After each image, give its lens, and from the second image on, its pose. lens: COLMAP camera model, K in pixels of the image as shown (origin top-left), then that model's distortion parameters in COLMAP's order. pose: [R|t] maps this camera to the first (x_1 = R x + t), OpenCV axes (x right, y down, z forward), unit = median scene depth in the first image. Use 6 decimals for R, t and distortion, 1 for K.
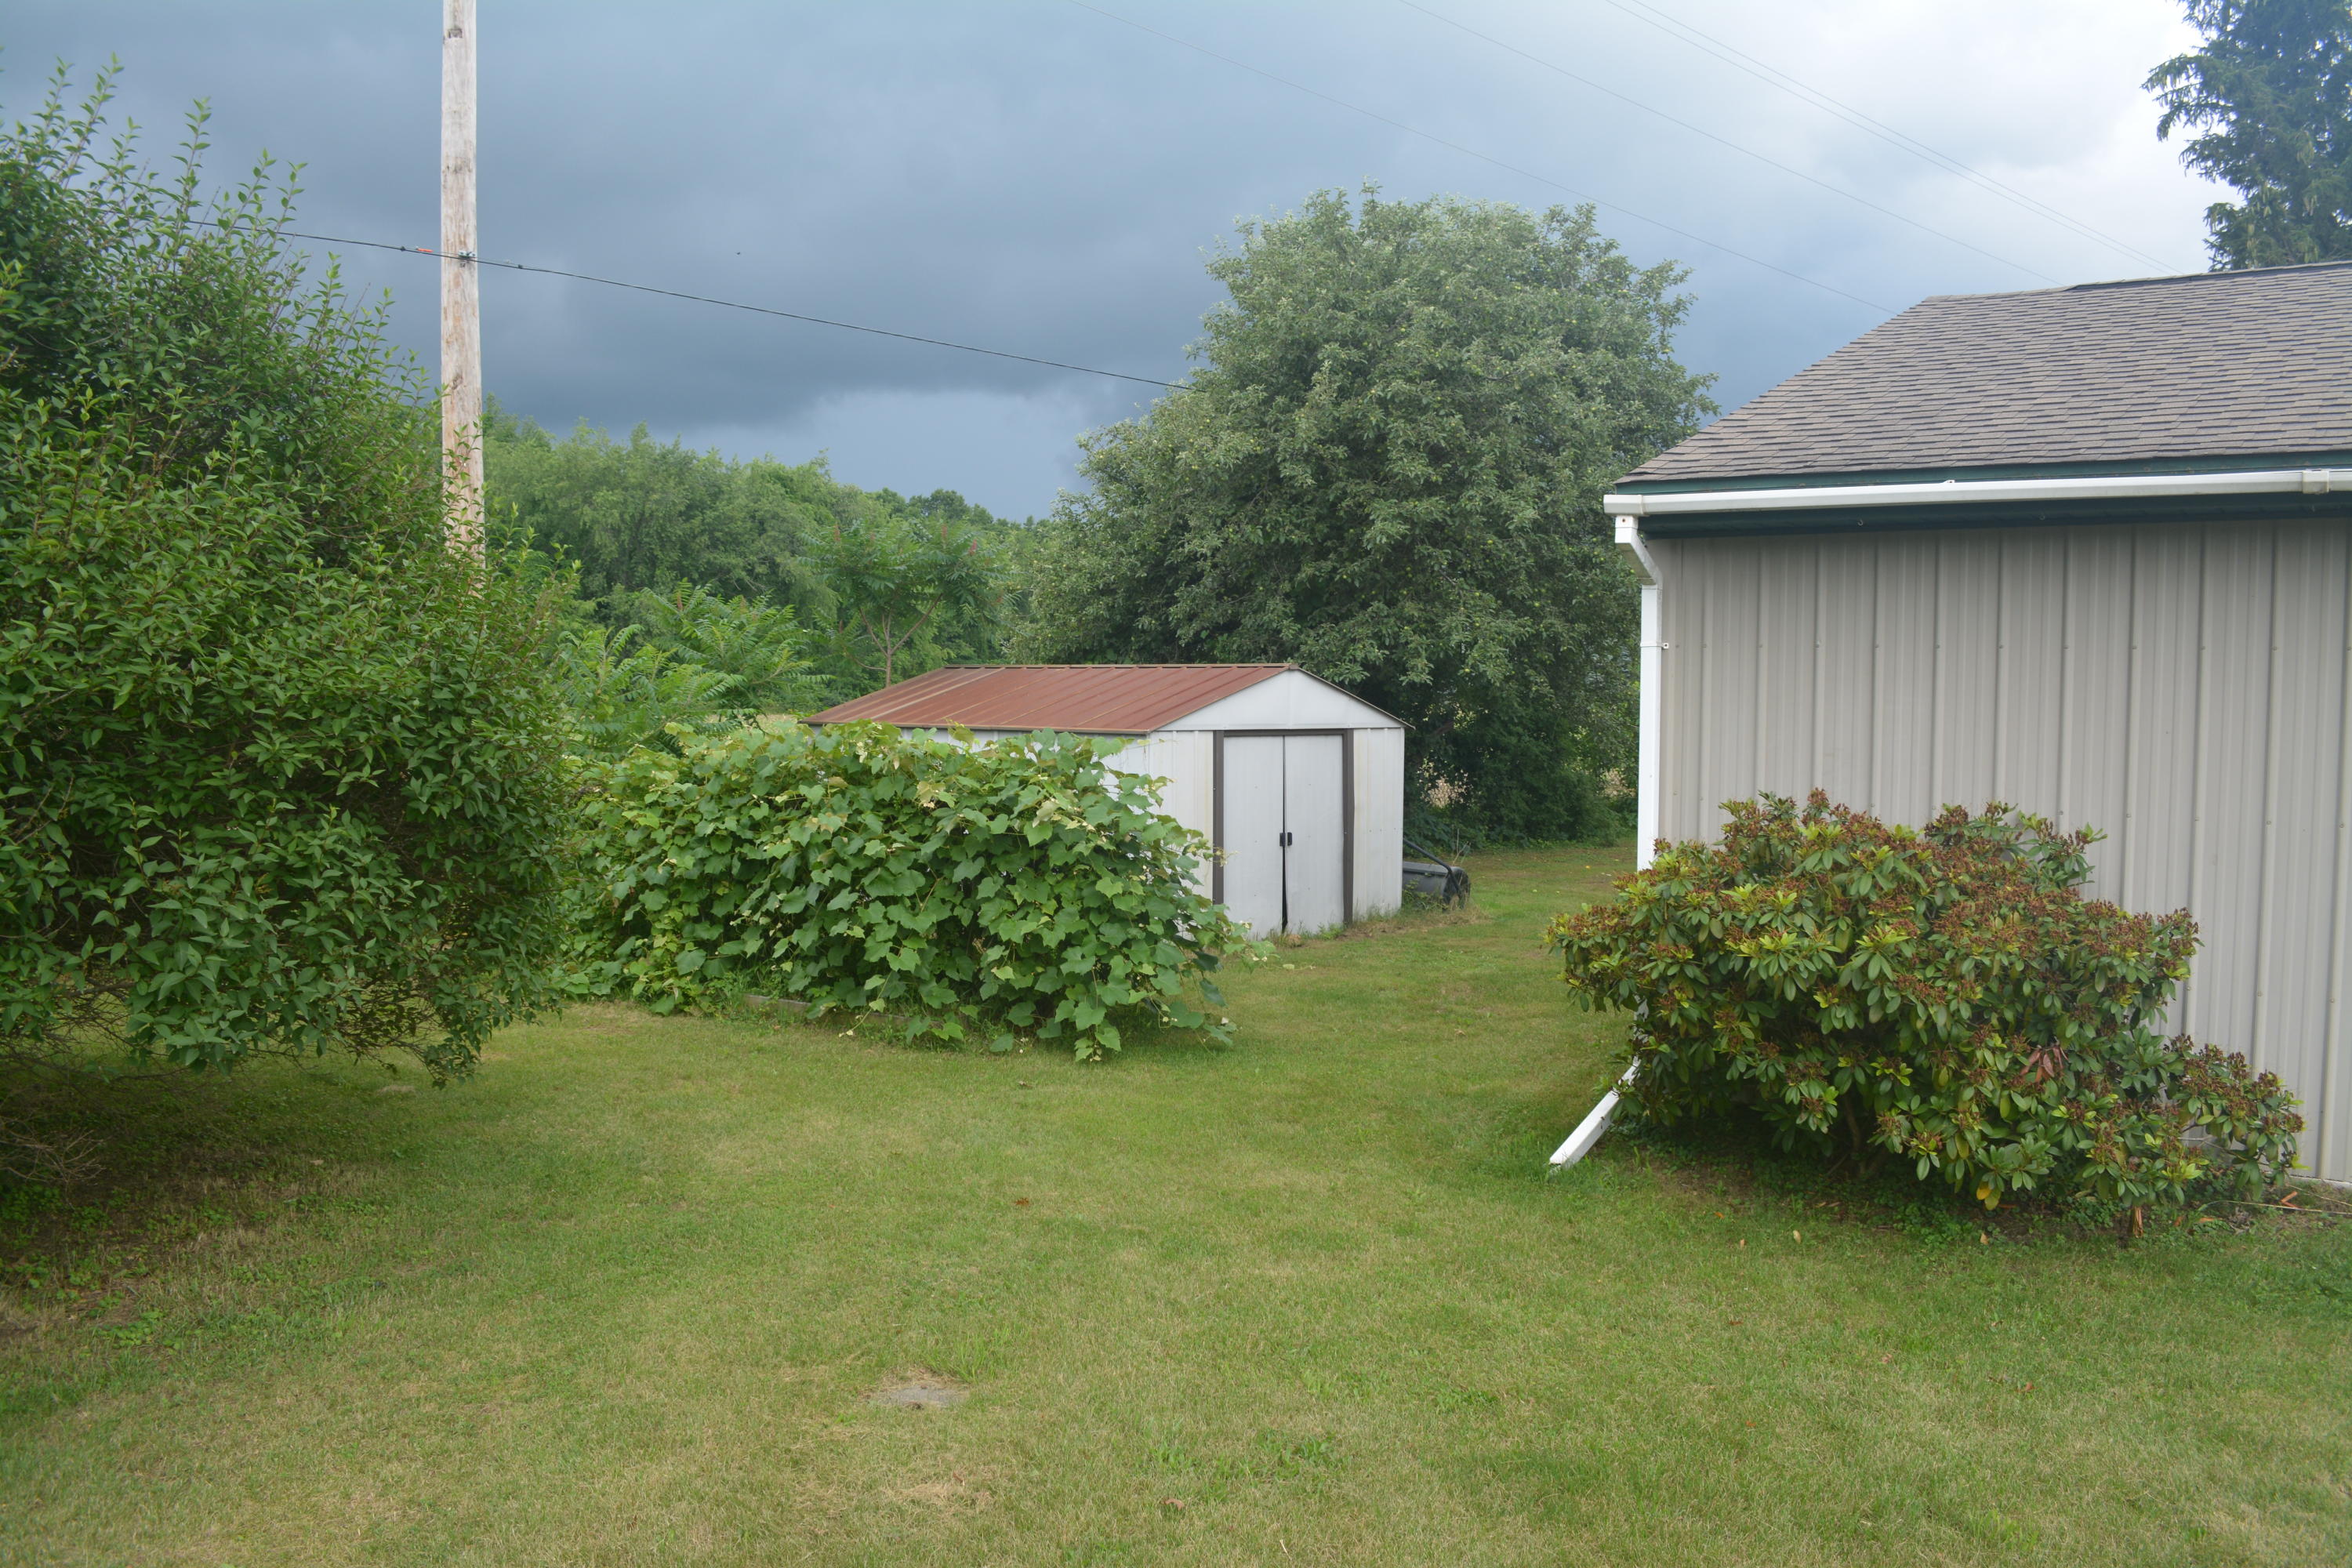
lens RADIAL K [[1893.1, 0, 1174.6], [0, 1893.1, 789.4], [0, 0, 1]] dist [-0.075148, 0.014208]
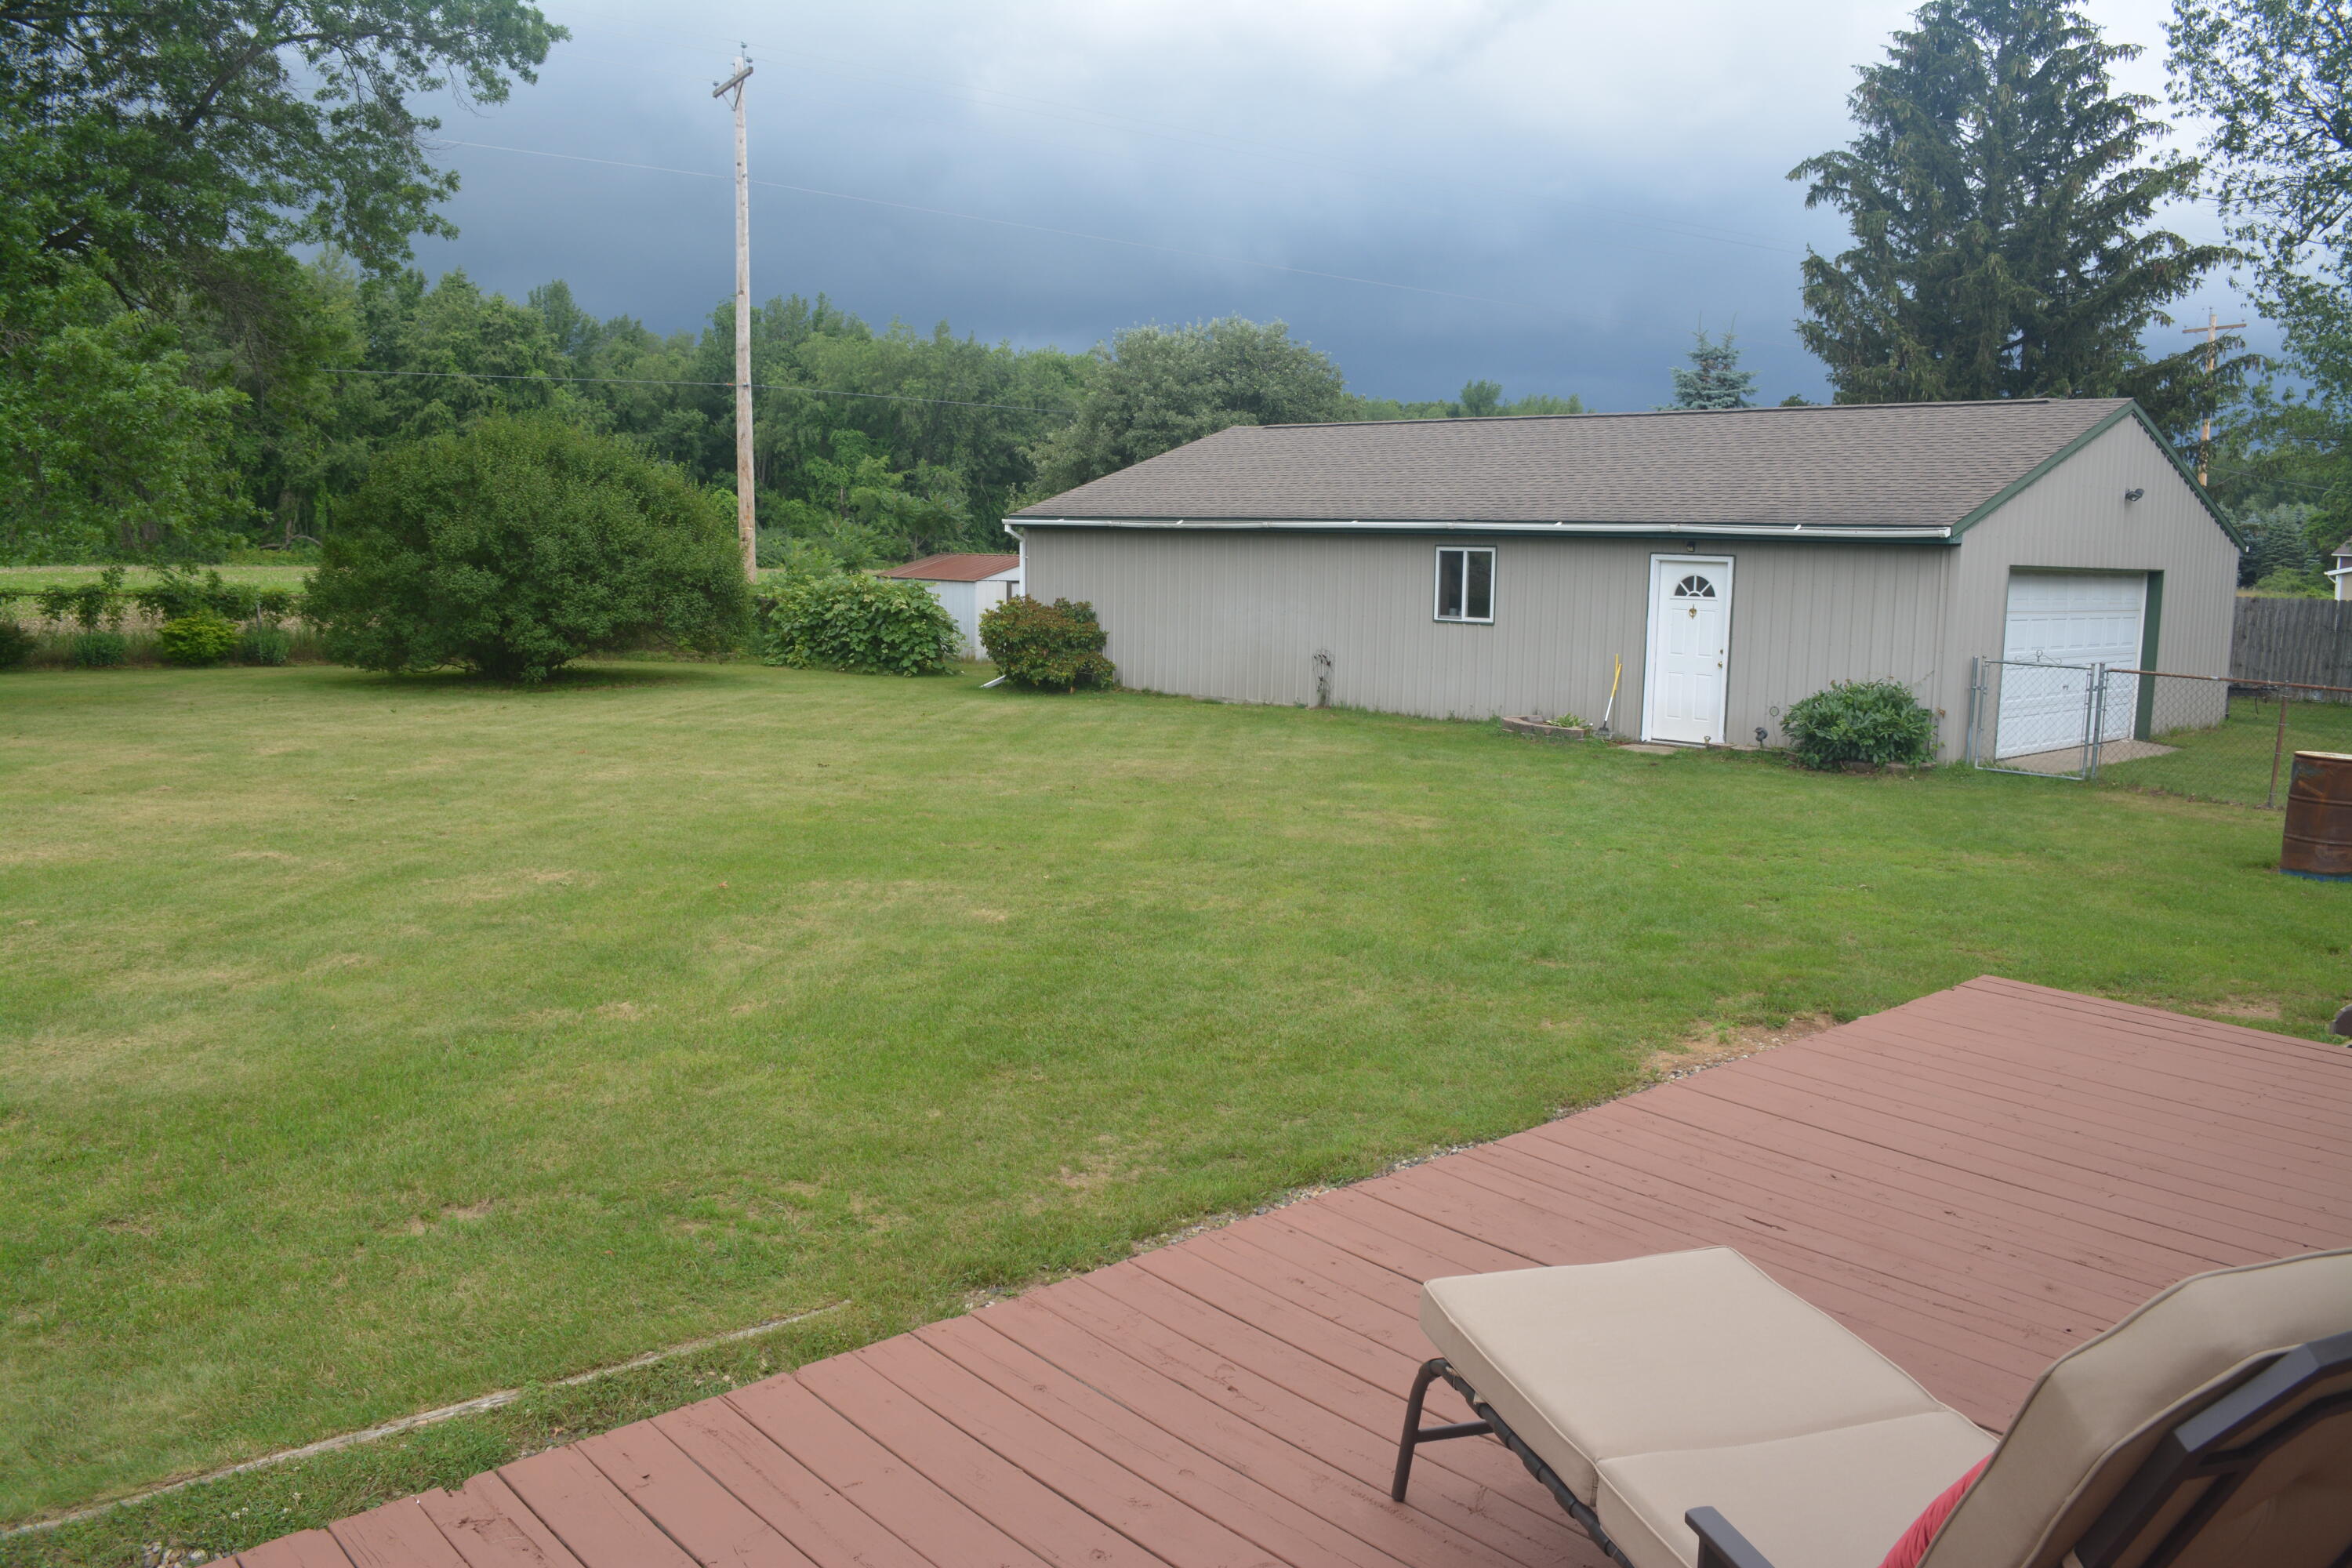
lens RADIAL K [[1893.1, 0, 1174.6], [0, 1893.1, 789.4], [0, 0, 1]] dist [-0.075148, 0.014208]
pose [[0.985096, 0.032610, -0.168889, 0.842179], [-0.020154, 0.996984, 0.074950, 0.067783], [0.170823, -0.070429, 0.982781, -1.893552]]
